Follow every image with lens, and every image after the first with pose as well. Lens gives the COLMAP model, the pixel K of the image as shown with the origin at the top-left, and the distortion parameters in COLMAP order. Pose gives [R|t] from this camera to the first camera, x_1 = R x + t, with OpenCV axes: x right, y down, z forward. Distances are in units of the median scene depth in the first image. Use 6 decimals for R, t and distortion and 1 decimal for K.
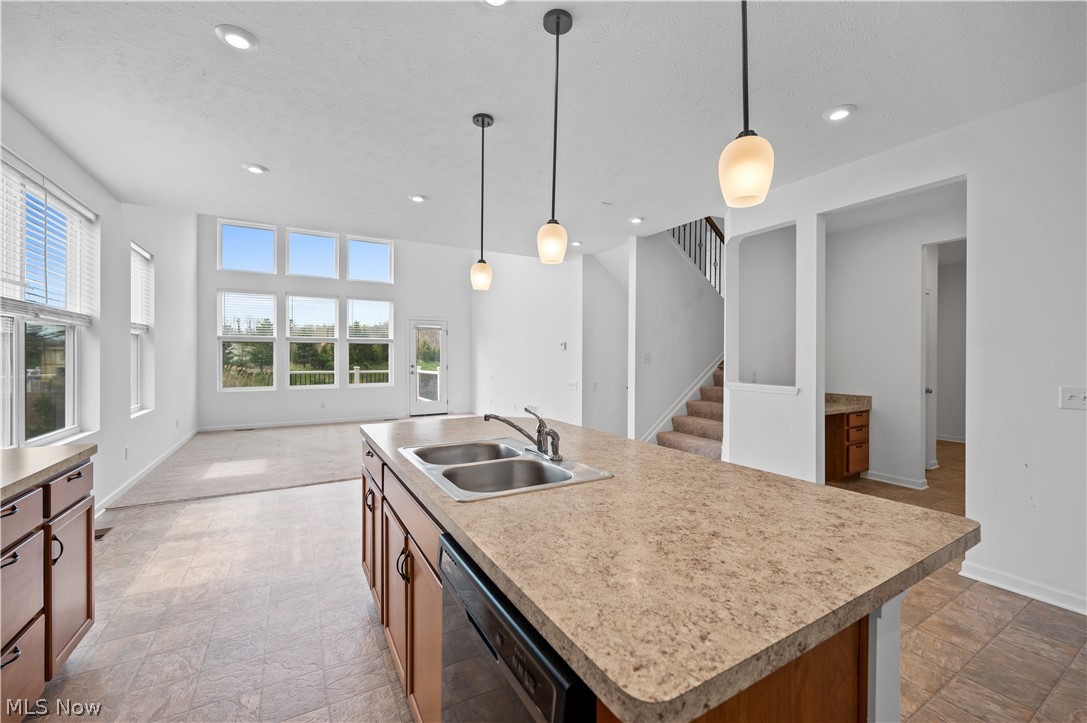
lens RADIAL K [[436.8, 0, 544.7], [0, 436.8, 356.6], [0, 0, 1]] dist [-0.006376, -0.000568]
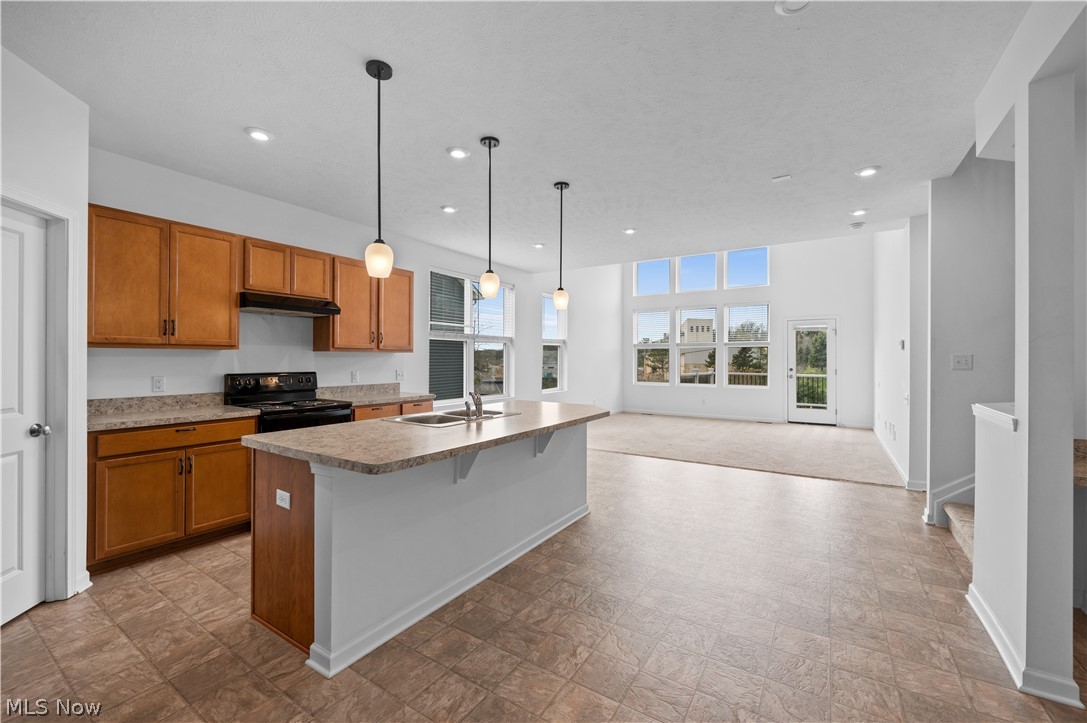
lens RADIAL K [[436.8, 0, 543.4], [0, 436.8, 356.2], [0, 0, 1]] dist [-0.006376, -0.000568]
pose [[0.451177, -0.004245, -0.892425, 0.351409], [-0.003490, 0.999973, -0.006520, 0.000864], [0.892428, 0.006056, 0.451149, 0.111765]]
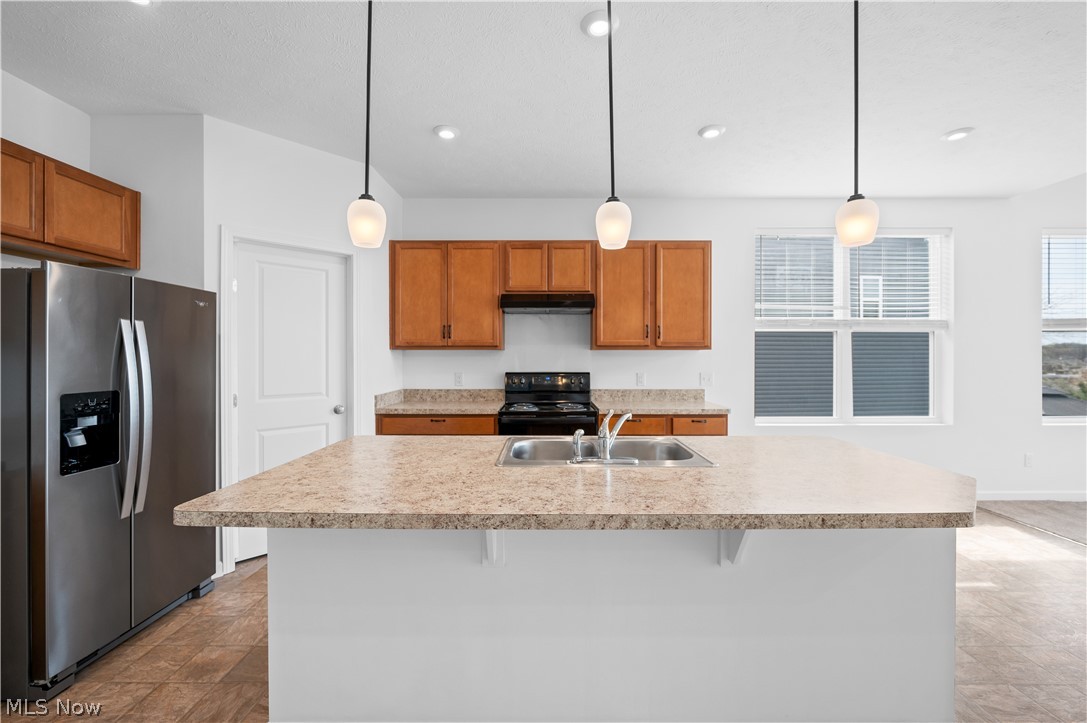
lens RADIAL K [[436.8, 0, 548.1], [0, 436.8, 358.9], [0, 0, 1]] dist [-0.006376, -0.000568]
pose [[-0.505319, 0.002678, -0.862929, 0.194829], [-0.001655, 0.999990, 0.004073, 0.000291], [0.862931, 0.003487, -0.505309, 0.313242]]
